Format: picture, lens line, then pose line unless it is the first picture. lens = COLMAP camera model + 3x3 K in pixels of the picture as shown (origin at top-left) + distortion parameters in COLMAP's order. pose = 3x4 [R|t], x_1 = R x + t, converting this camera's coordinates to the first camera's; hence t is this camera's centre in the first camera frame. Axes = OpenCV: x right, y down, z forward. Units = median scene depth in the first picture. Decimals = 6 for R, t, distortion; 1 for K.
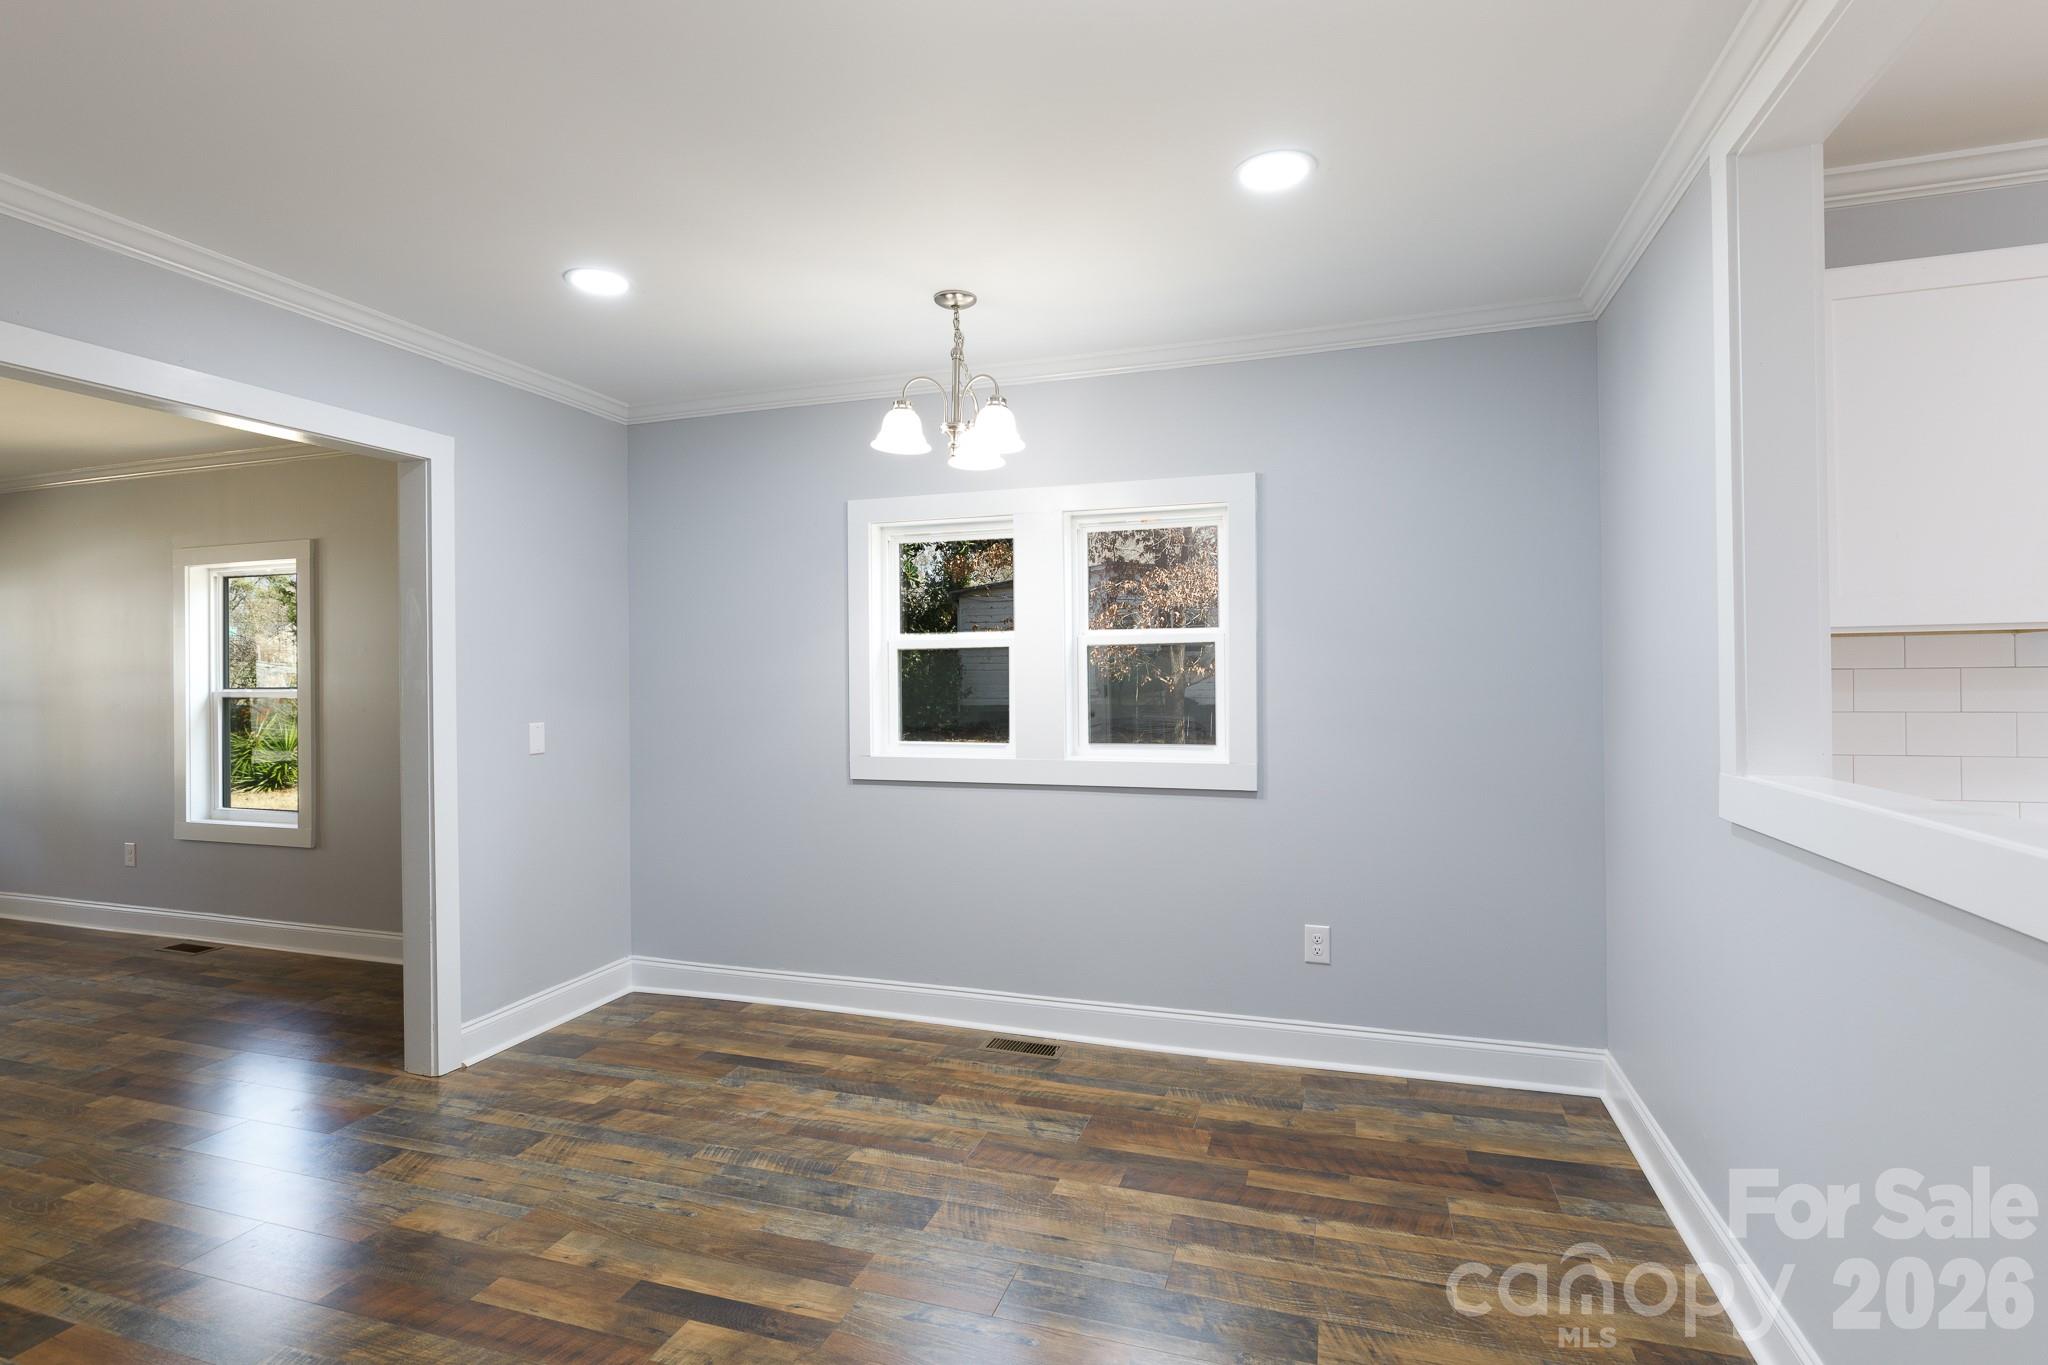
lens RADIAL K [[1008.3, 0, 1020.4], [0, 1008.3, 678.1], [0, 0, 1]] dist [-0.002606, 0.000375]
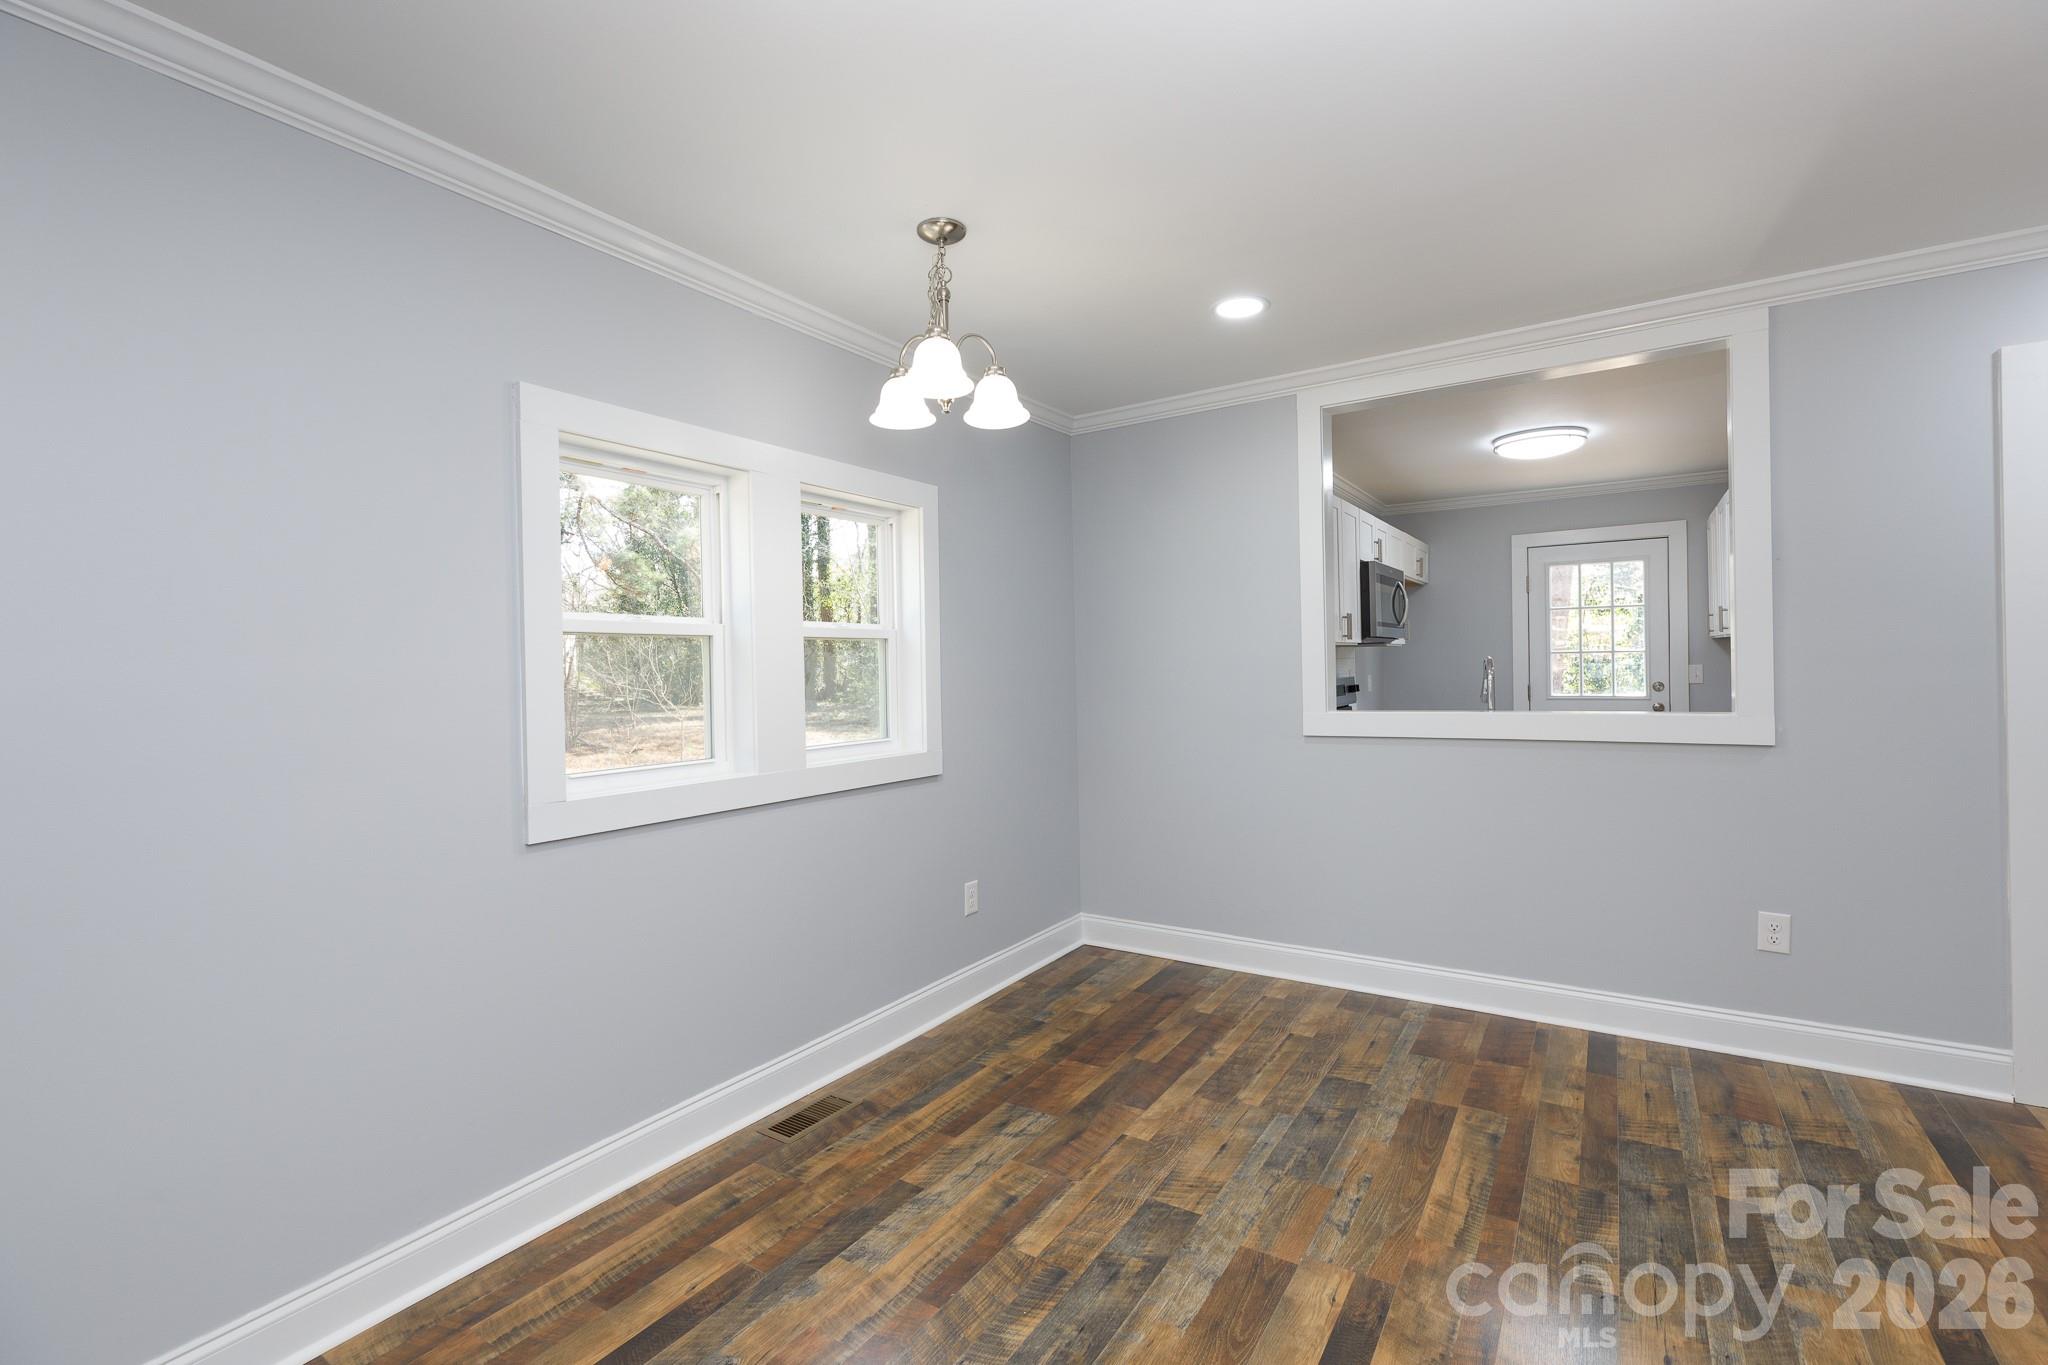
lens RADIAL K [[915.4, 0, 1042.8], [0, 915.4, 666.7], [0, 0, 1]] dist [0.009377, -0.001027]
pose [[0.235382, 0.006164, 0.971883, -0.861052], [0.019520, 0.999748, -0.011068, 0.007173], [-0.971707, 0.021577, 0.235202, 0.775609]]
